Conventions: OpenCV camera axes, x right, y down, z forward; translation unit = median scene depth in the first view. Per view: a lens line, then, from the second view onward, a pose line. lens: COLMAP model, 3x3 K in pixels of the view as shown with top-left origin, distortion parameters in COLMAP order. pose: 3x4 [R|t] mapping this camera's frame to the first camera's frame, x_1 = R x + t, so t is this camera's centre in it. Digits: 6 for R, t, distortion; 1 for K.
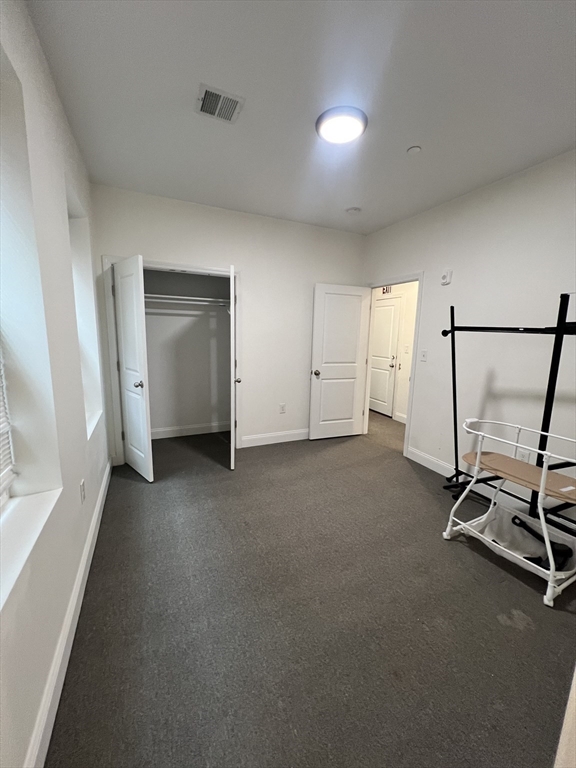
lens RADIAL K [[306.2, 0, 290.9], [0, 306.2, 383.1], [0, 0, 1]] dist [-0.001478, -0.000244]
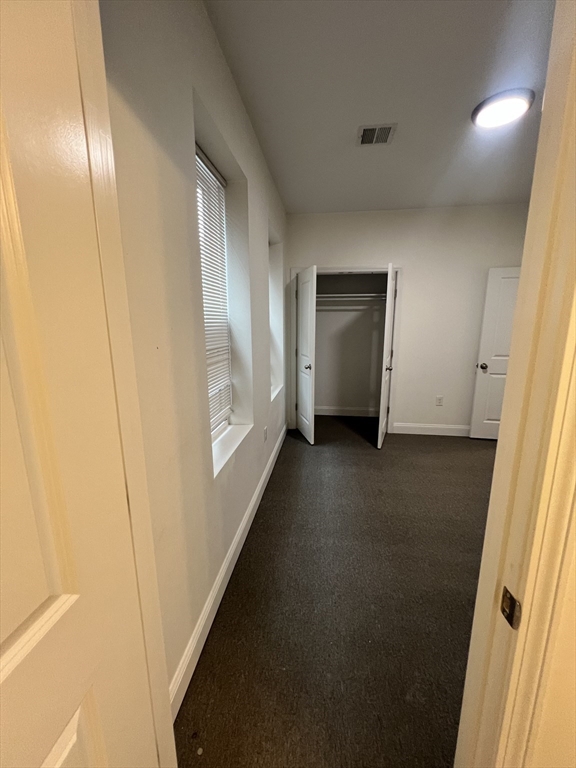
lens RADIAL K [[309.7, 0, 286.4], [0, 309.7, 387.1], [0, 0, 1]] dist [-0.034028, -0.000418]
pose [[0.836623, 0.078557, -0.542117, 0.130027], [-0.063075, 0.996896, 0.047118, 0.032968], [0.544136, -0.005226, 0.838981, -0.130517]]
